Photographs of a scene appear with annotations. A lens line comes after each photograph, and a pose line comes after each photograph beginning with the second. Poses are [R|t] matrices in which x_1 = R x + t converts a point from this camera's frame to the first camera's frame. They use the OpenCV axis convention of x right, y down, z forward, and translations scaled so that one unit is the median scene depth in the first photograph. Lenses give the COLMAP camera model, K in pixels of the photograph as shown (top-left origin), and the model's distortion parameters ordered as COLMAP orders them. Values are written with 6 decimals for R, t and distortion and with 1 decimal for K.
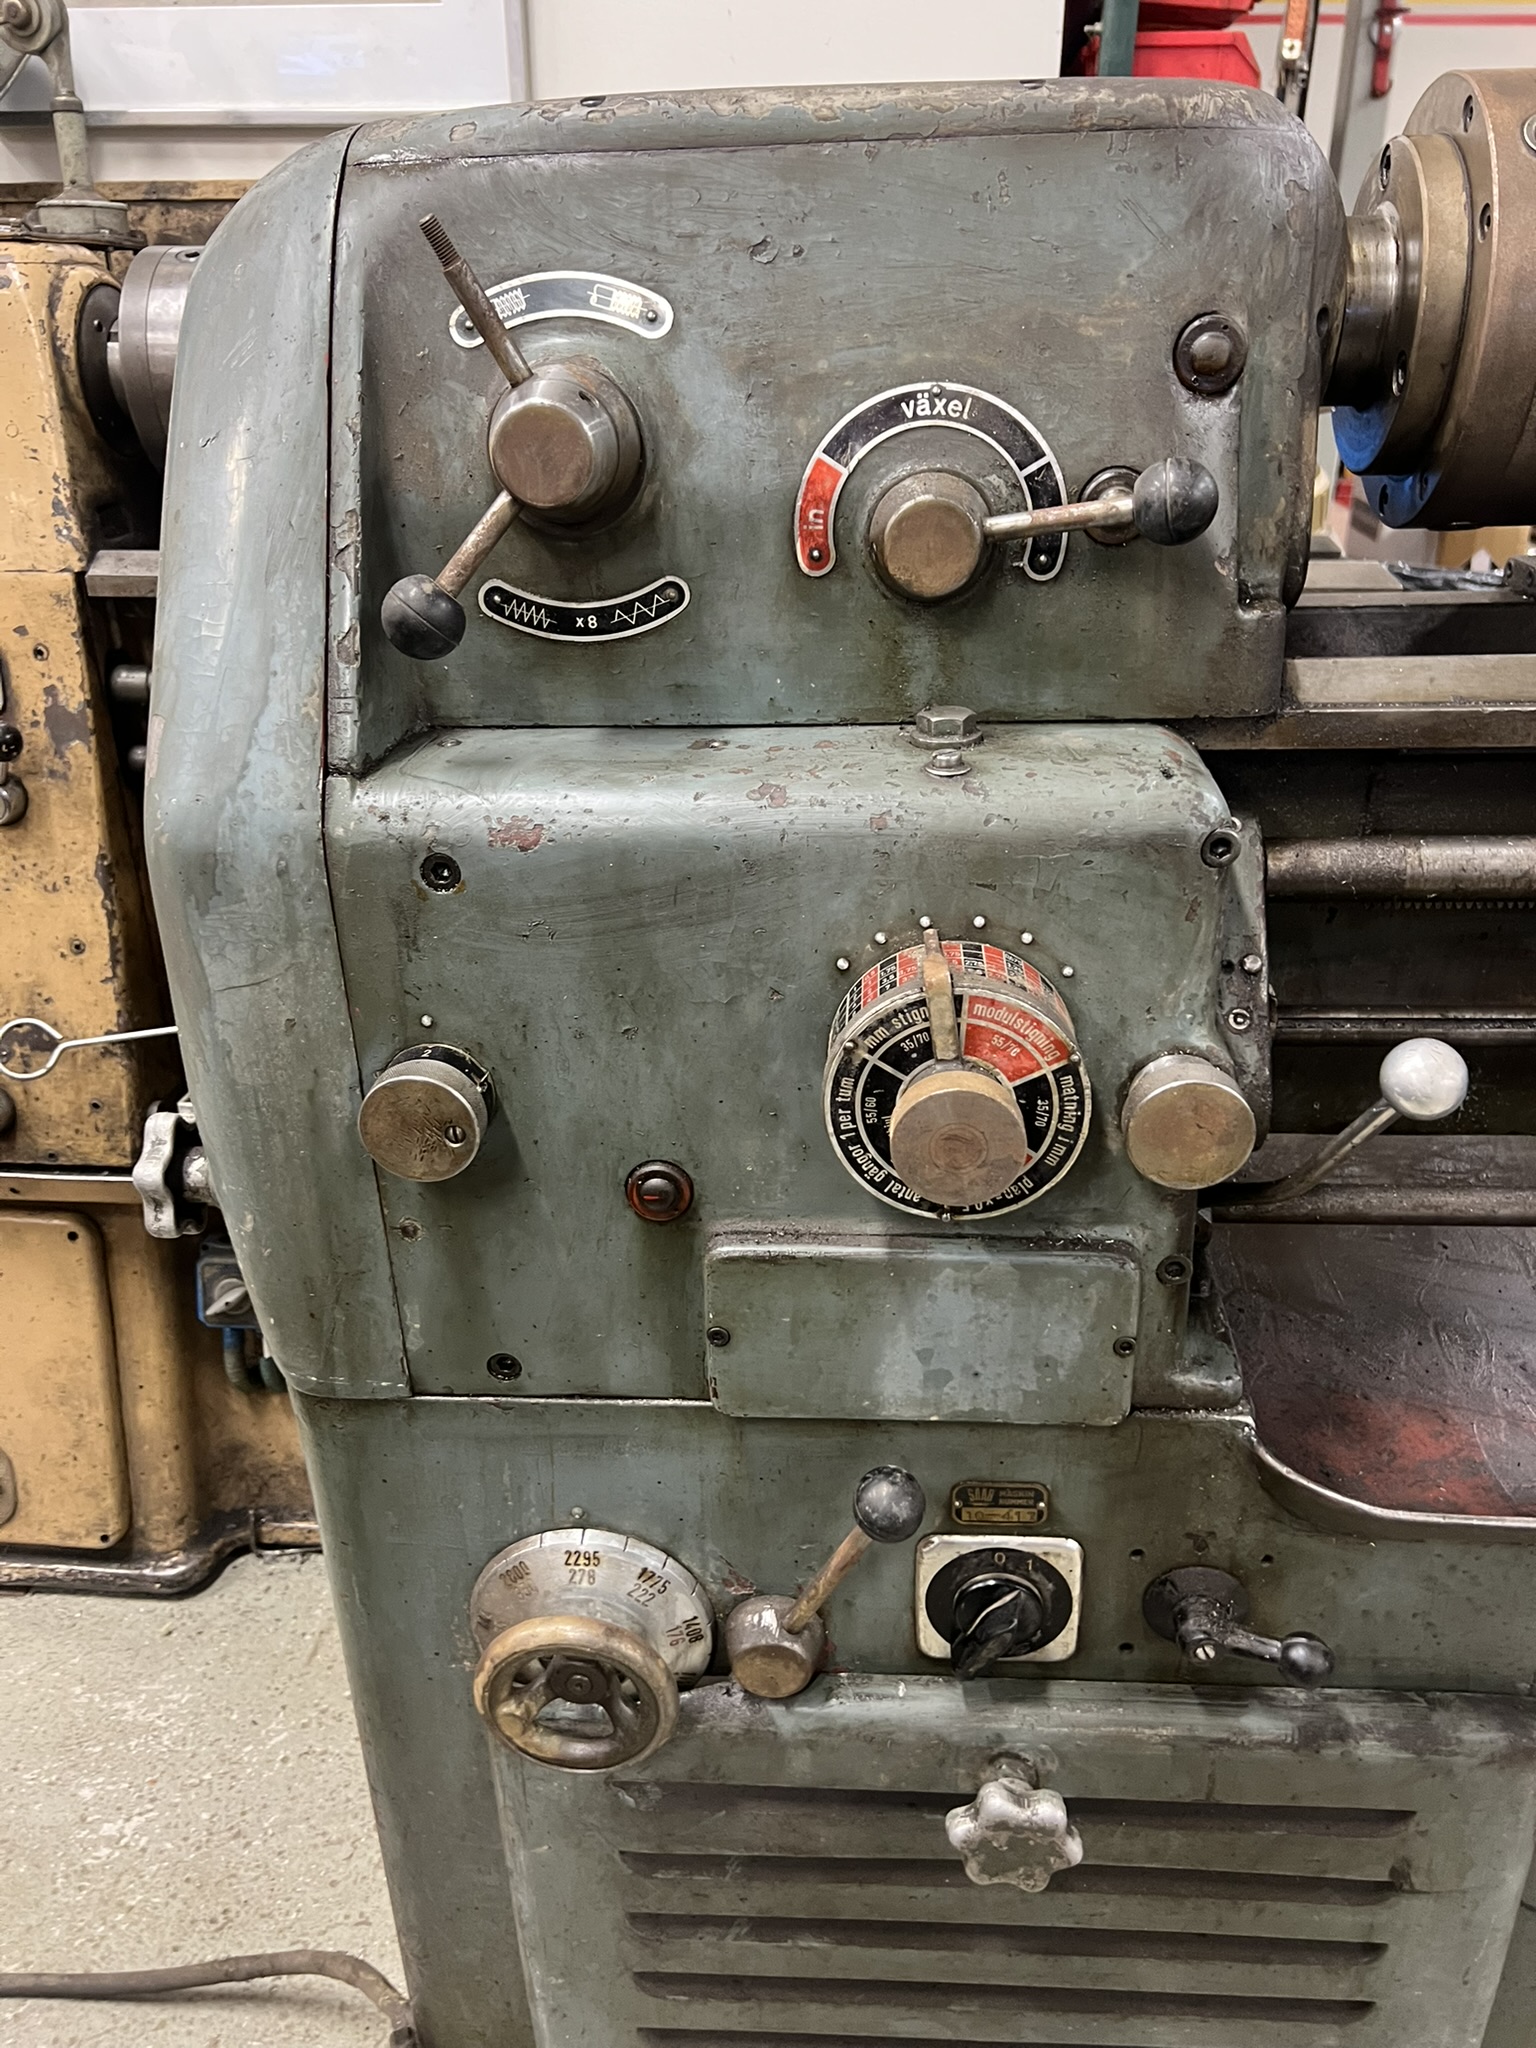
lens RADIAL K [[1554.7, 0, 777.6], [0, 1554.7, 1025.0], [0, 0, 1]] dist [0.049519, -0.066172]
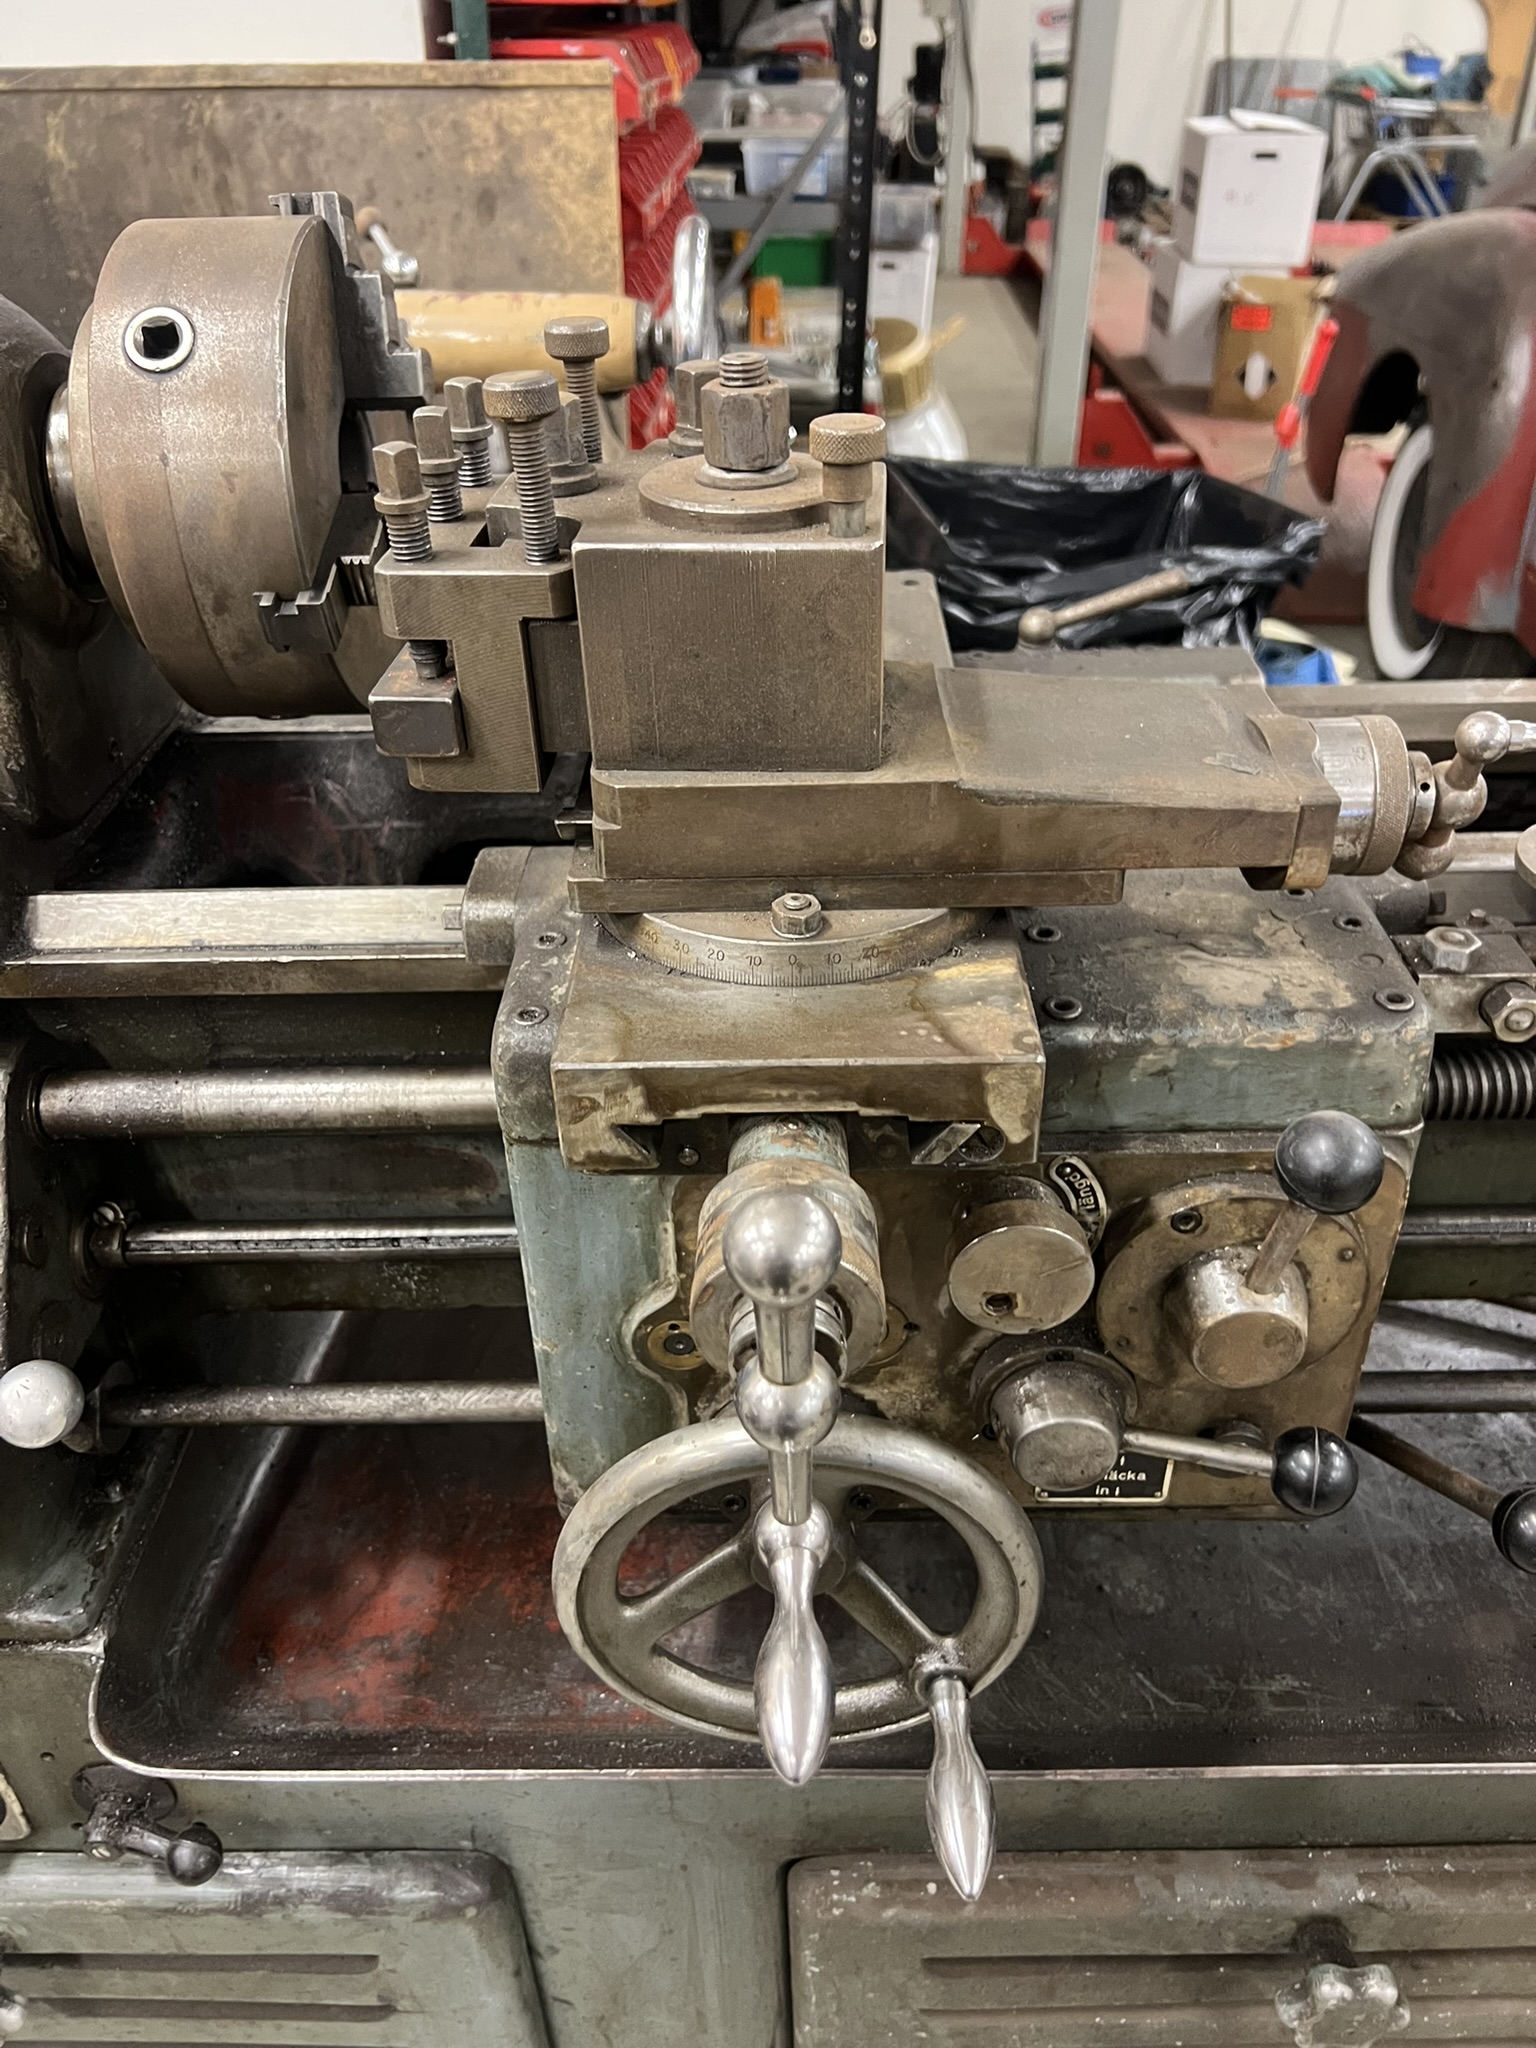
lens RADIAL K [[1554.7, 0, 778.2], [0, 1554.7, 1030.5], [0, 0, 1]] dist [0.049519, -0.066172]
pose [[0.998321, -0.028441, 0.050466, 0.736678], [0.020818, 0.989123, 0.145608, -0.287534], [-0.054059, -0.144313, 0.988054, 0.056586]]
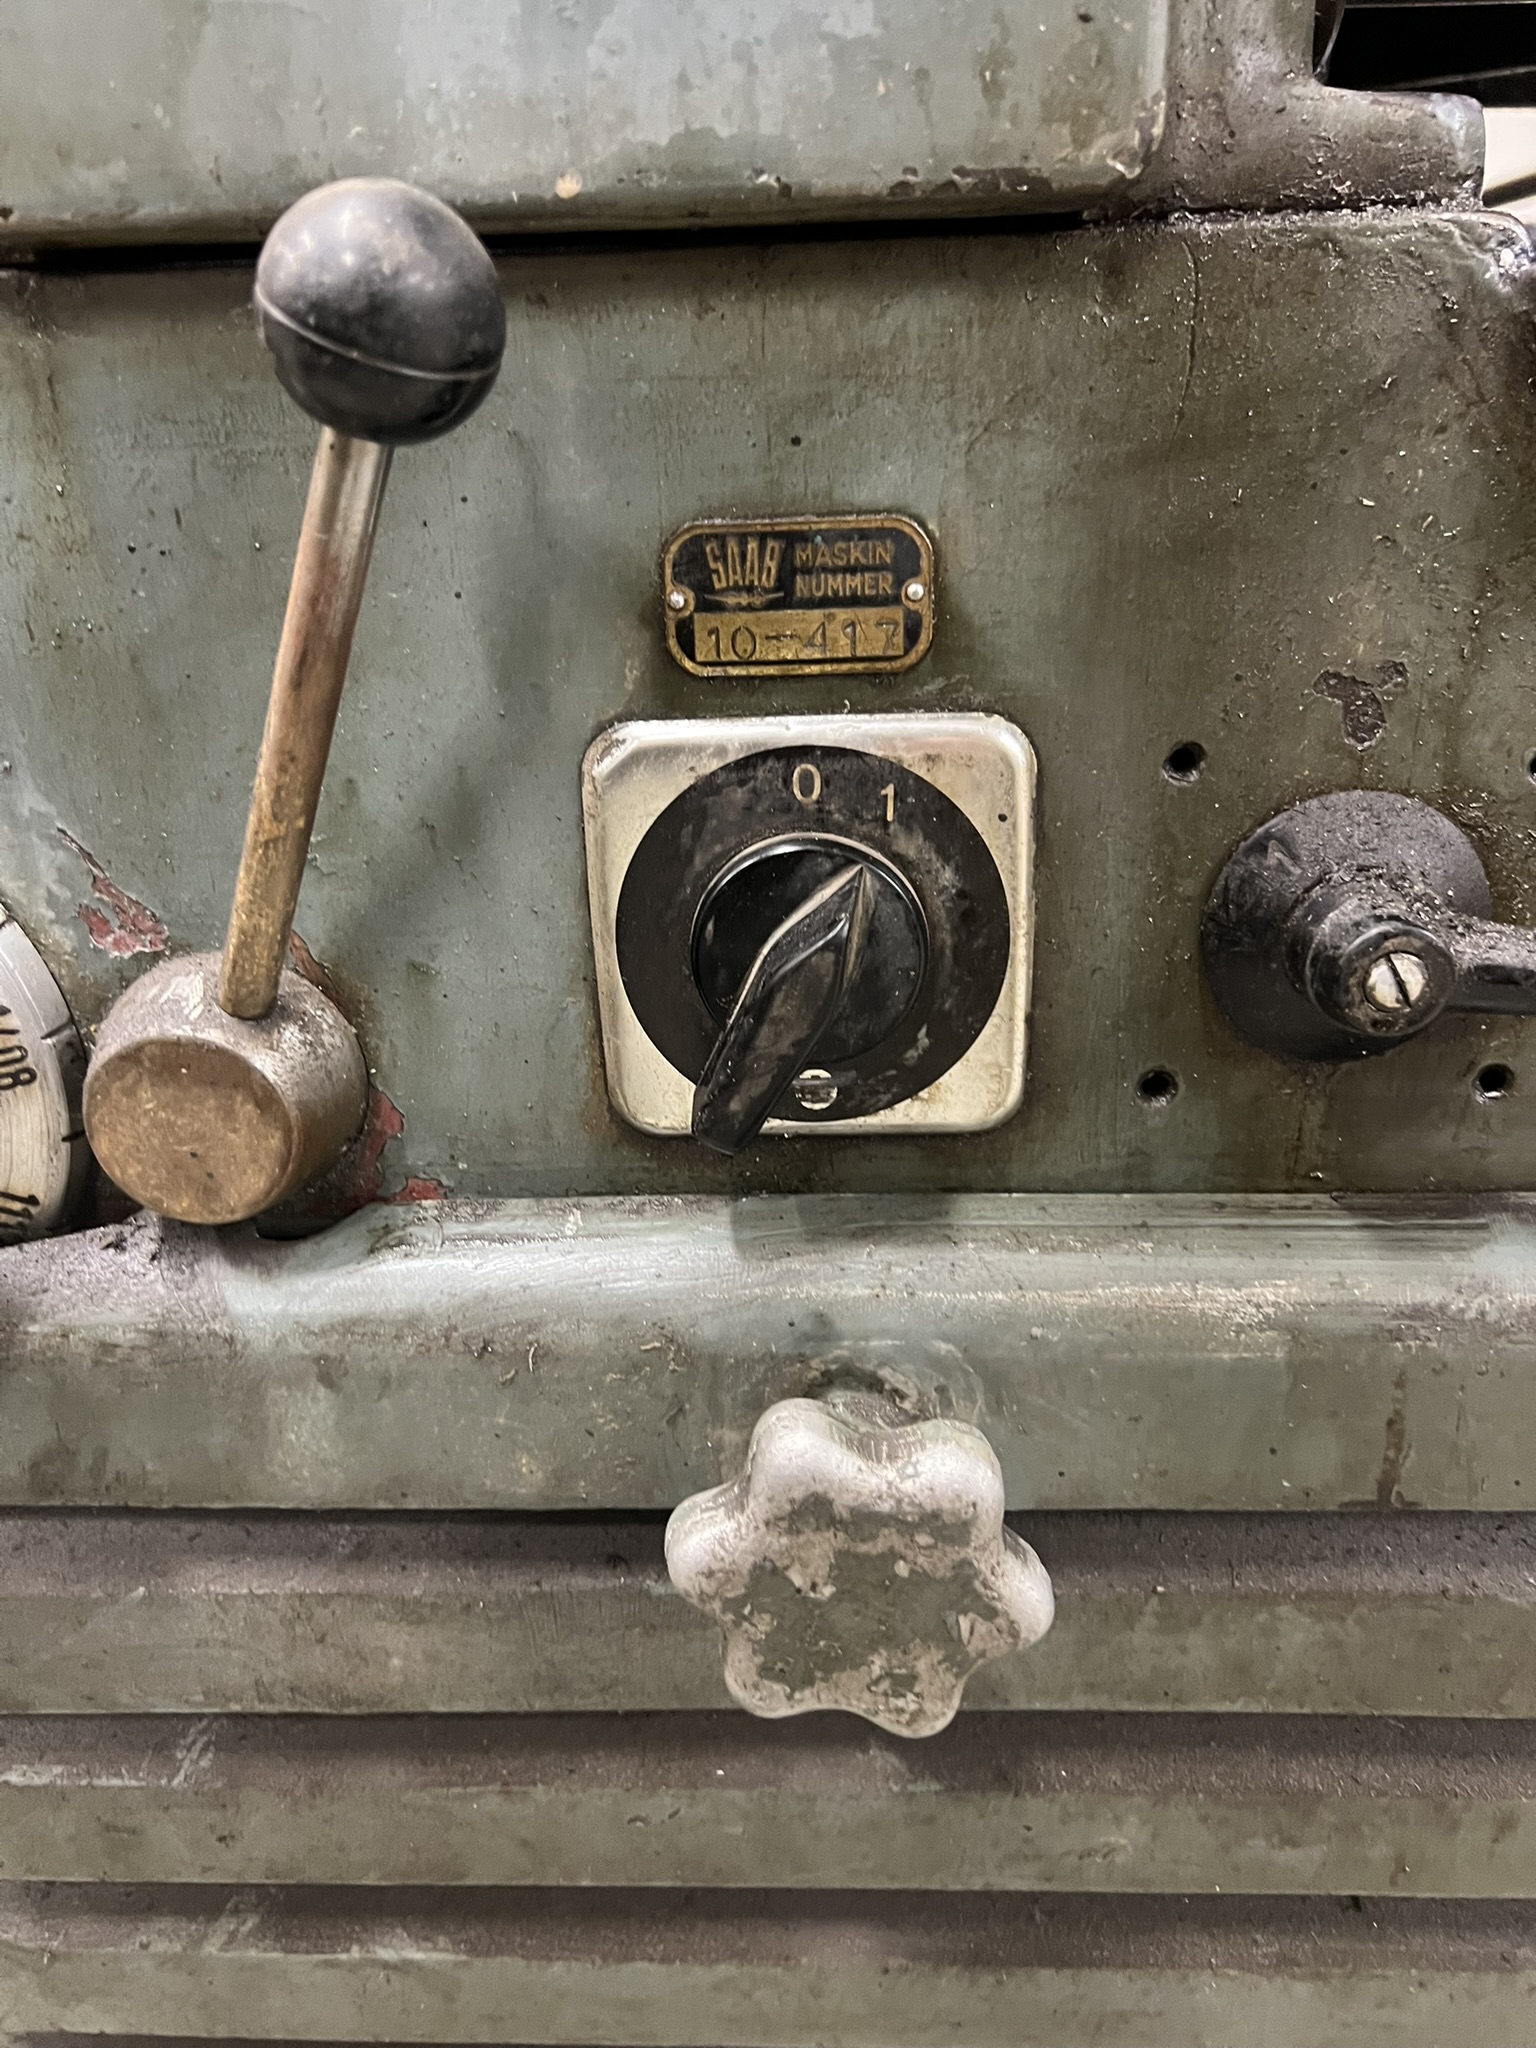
lens RADIAL K [[1554.7, 0, 762.2], [0, 1554.7, 1038.0], [0, 0, 1]] dist [0.049519, -0.066172]
pose [[0.999913, -0.008781, 0.009844, 0.143091], [0.009476, 0.997288, -0.072979, 0.476927], [-0.009176, 0.073066, 0.997285, 0.722459]]
